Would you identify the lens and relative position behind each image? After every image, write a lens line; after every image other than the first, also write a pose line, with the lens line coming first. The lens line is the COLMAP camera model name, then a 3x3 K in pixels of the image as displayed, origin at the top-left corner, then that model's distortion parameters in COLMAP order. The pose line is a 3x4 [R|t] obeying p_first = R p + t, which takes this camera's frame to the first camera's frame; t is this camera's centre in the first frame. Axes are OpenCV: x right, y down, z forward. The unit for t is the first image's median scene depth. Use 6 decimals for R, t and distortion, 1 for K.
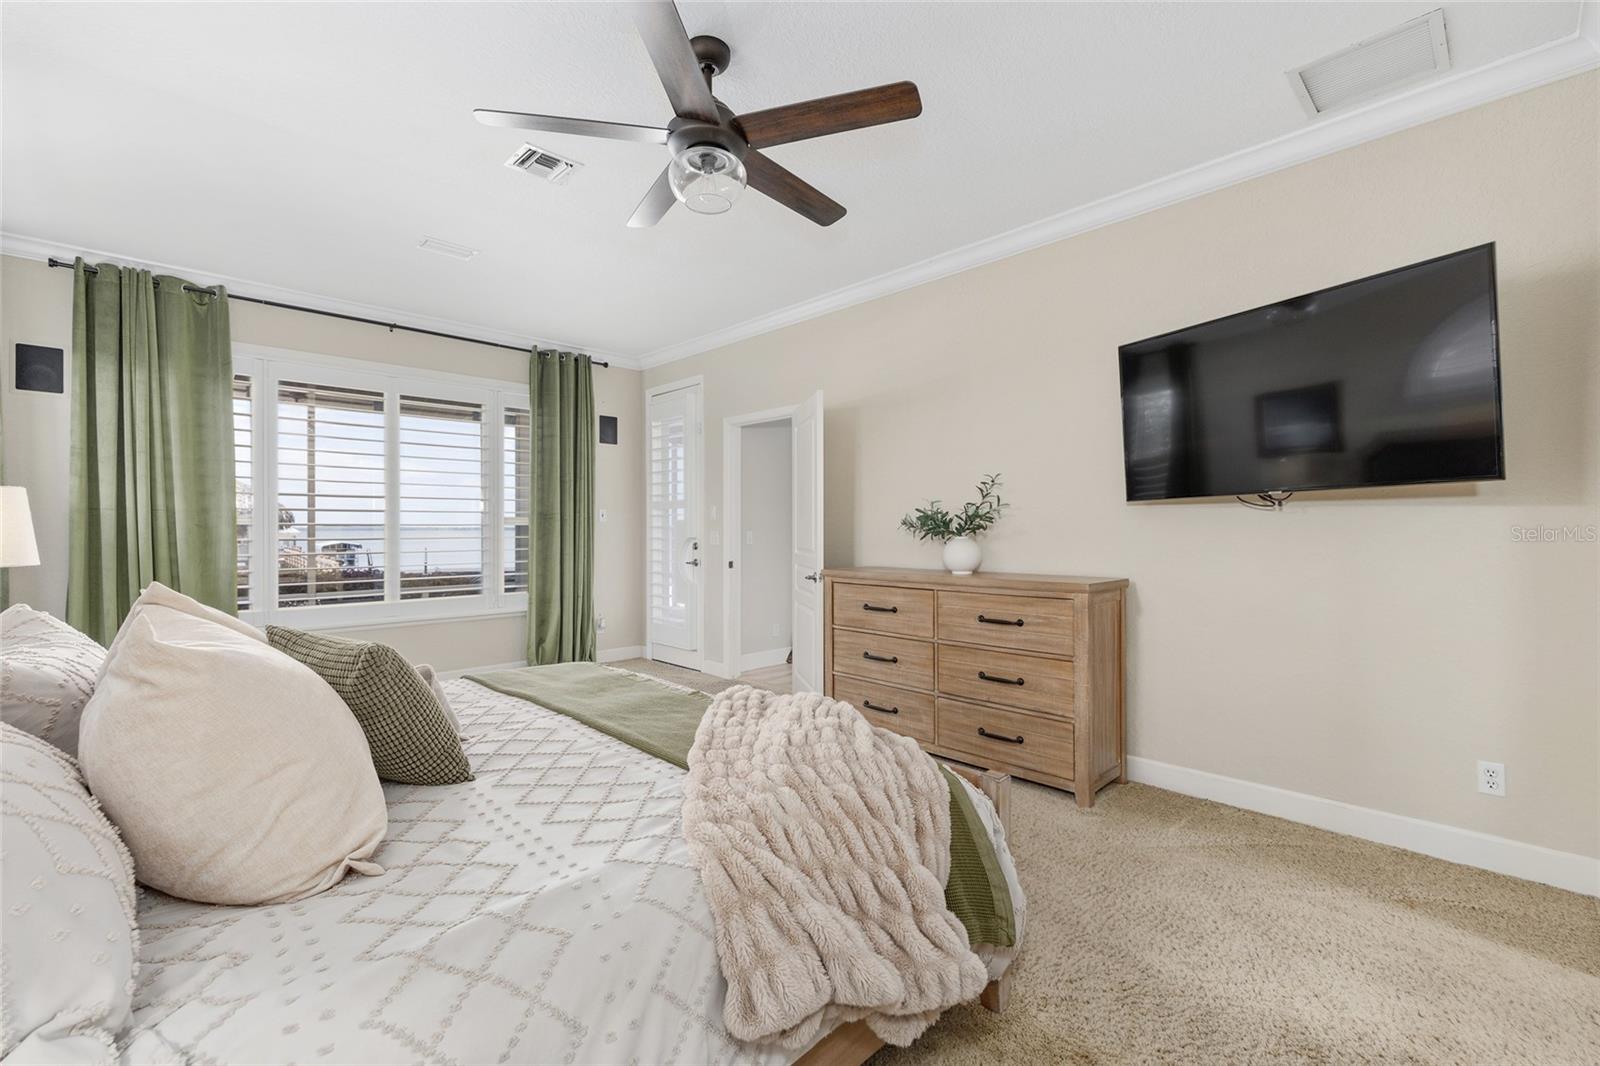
lens RADIAL K [[656.0, 0, 803.8], [0, 656.0, 530.6], [0, 0, 1]] dist [-0.002261, -0.000087]
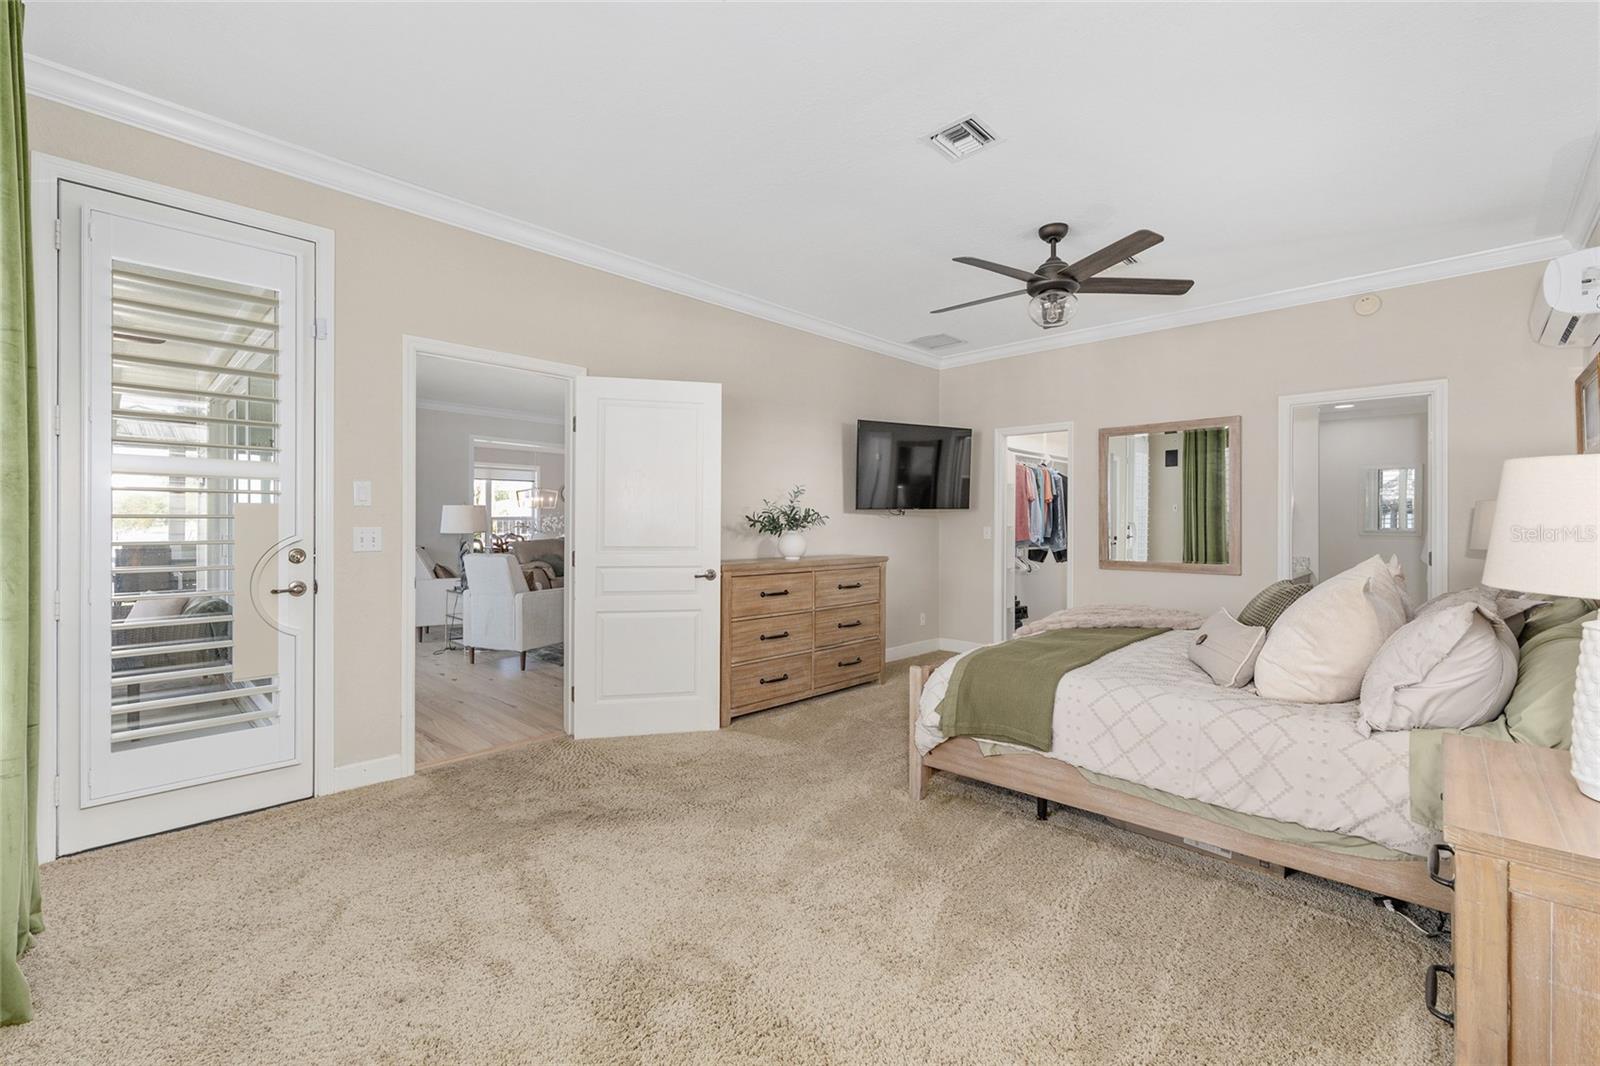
lens RADIAL K [[656.0, 0, 803.8], [0, 656.0, 530.6], [0, 0, 1]] dist [-0.002261, -0.000087]
pose [[-0.007810, -0.001827, 0.999968, -1.099693], [0.000739, 0.999998, 0.001833, 0.006006], [-0.999969, 0.000753, -0.007808, 1.012905]]
